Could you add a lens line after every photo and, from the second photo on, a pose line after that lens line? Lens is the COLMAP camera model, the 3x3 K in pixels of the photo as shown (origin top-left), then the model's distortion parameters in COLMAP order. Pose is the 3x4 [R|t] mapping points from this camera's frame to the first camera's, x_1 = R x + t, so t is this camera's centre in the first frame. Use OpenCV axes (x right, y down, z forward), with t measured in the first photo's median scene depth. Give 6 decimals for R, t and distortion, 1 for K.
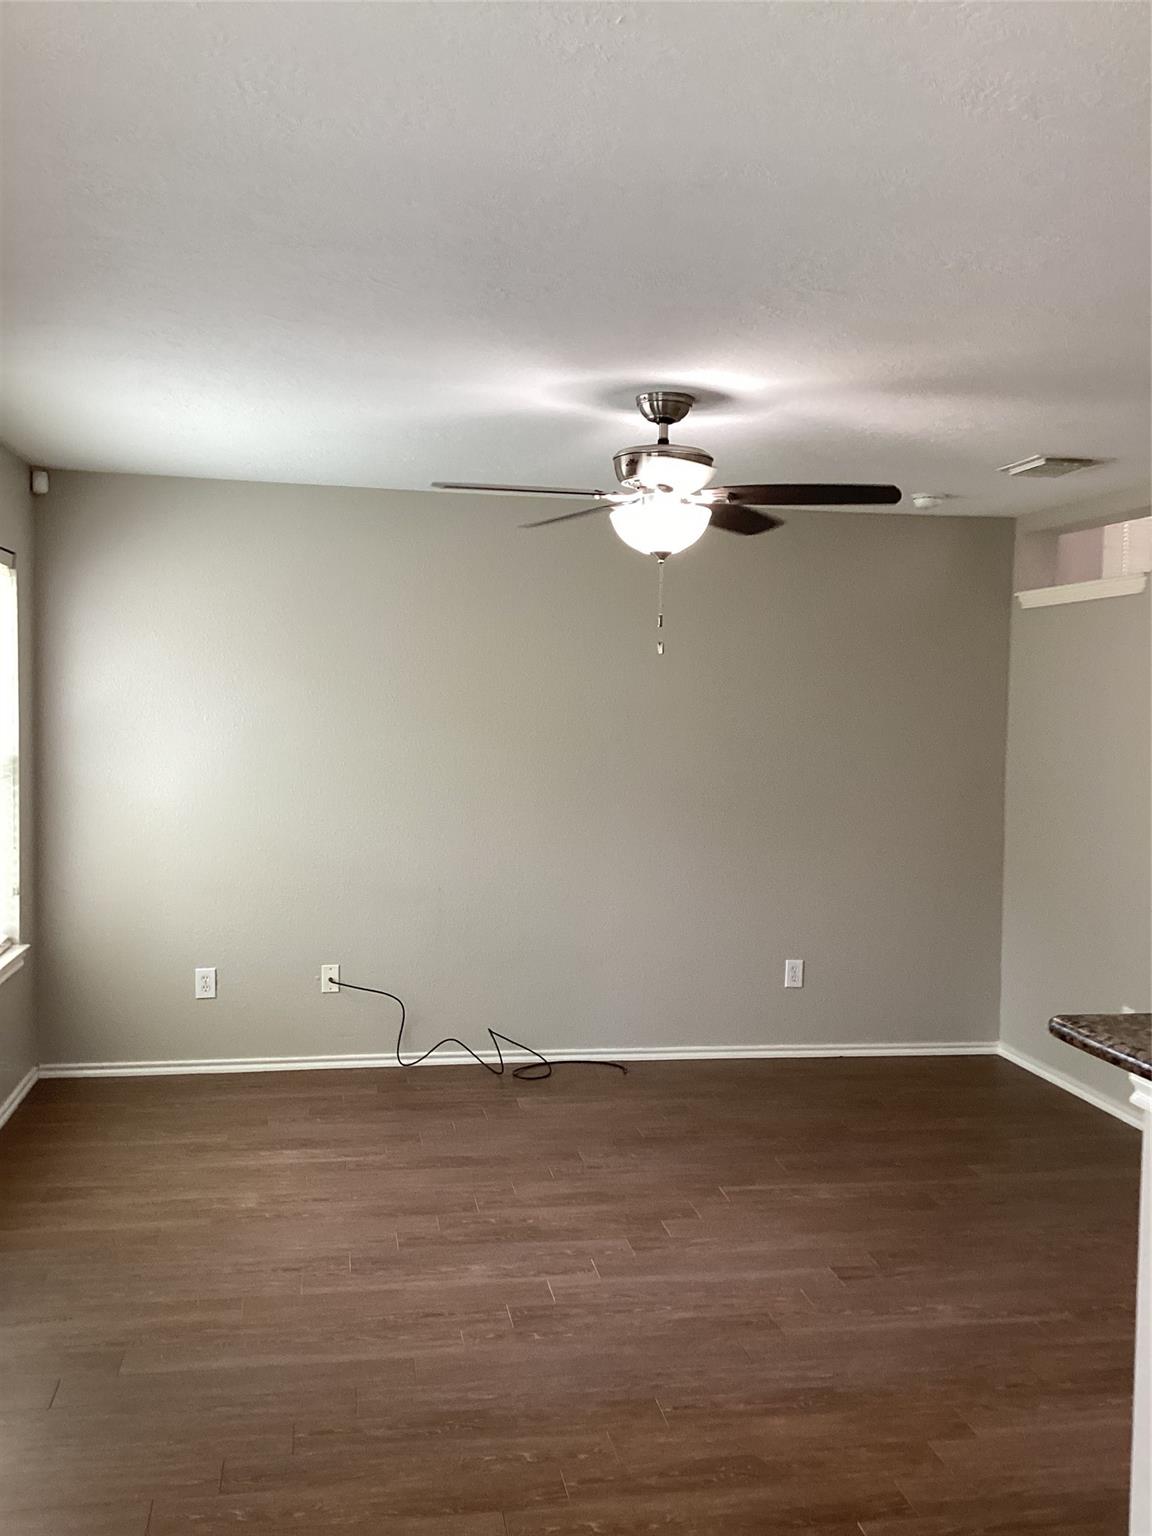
lens RADIAL K [[1367.9, 0, 576.0], [0, 1367.9, 768.0], [0, 0, 1]] dist [0.148911, -0.276231]
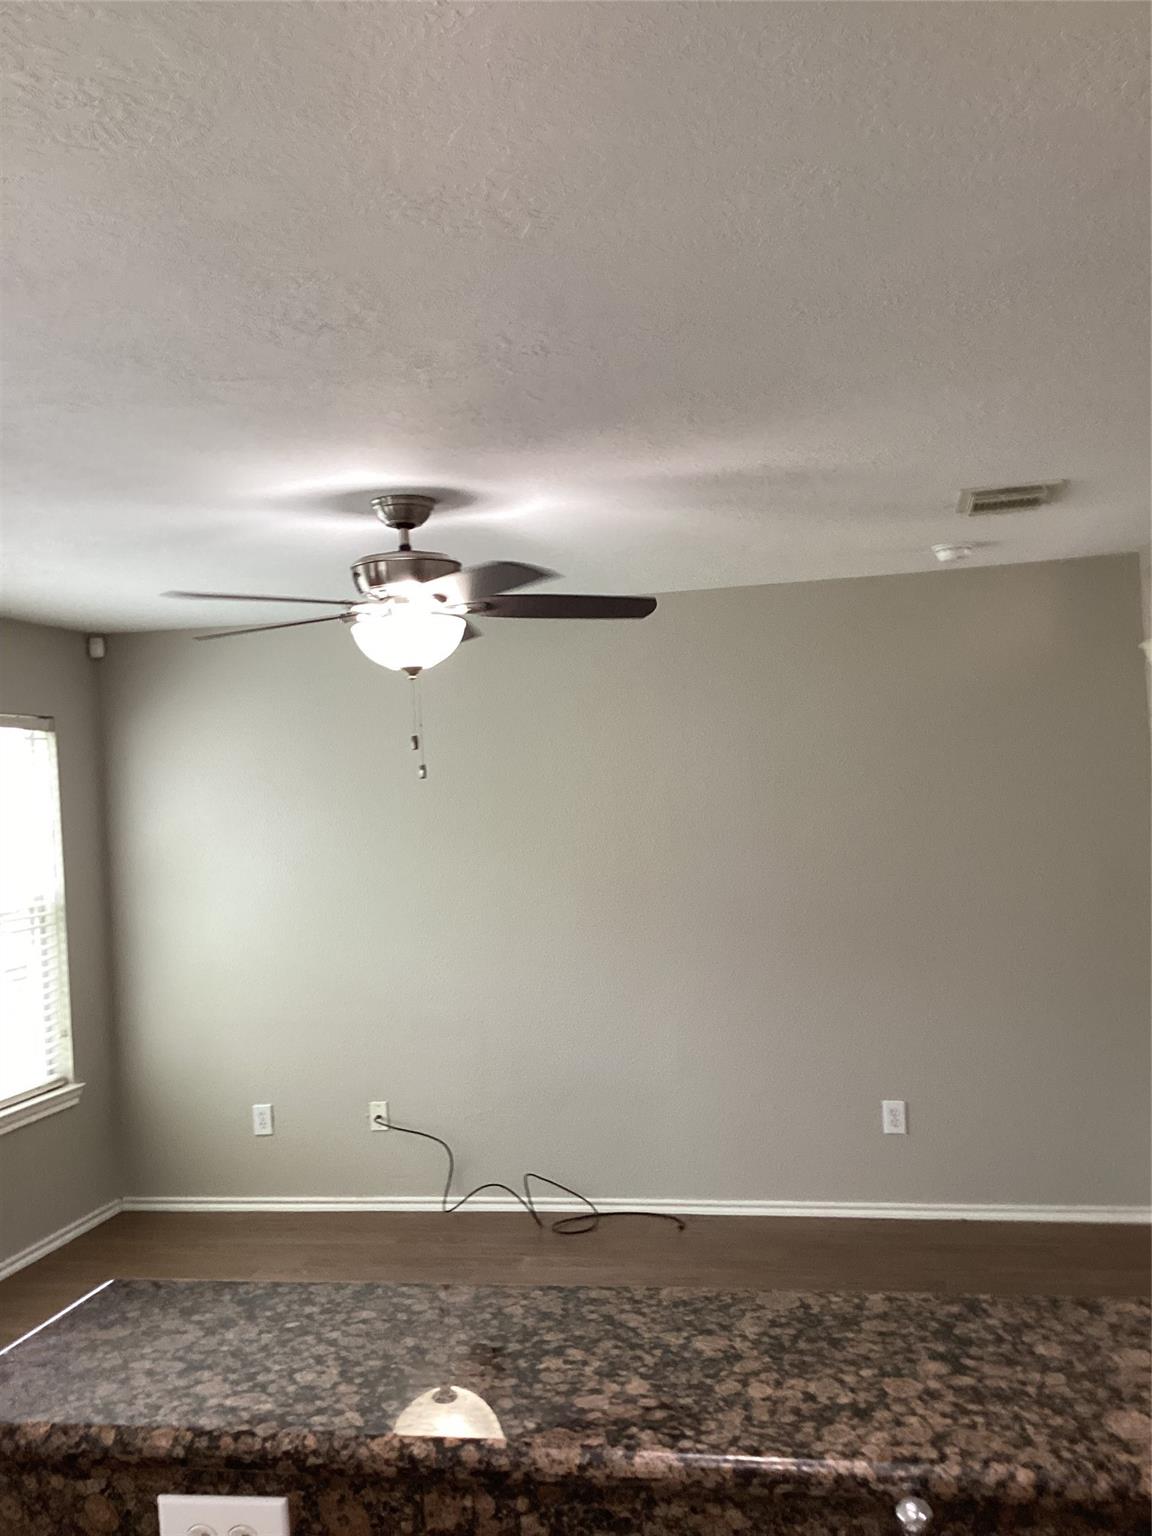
lens RADIAL K [[1367.9, 0, 576.0], [0, 1367.9, 768.0], [0, 0, 1]] dist [0.148911, -0.276231]
pose [[0.927073, -0.076119, -0.367072, 0.346545], [0.052657, 0.995902, -0.073527, -0.013276], [0.371165, 0.048836, 0.927282, 0.143663]]
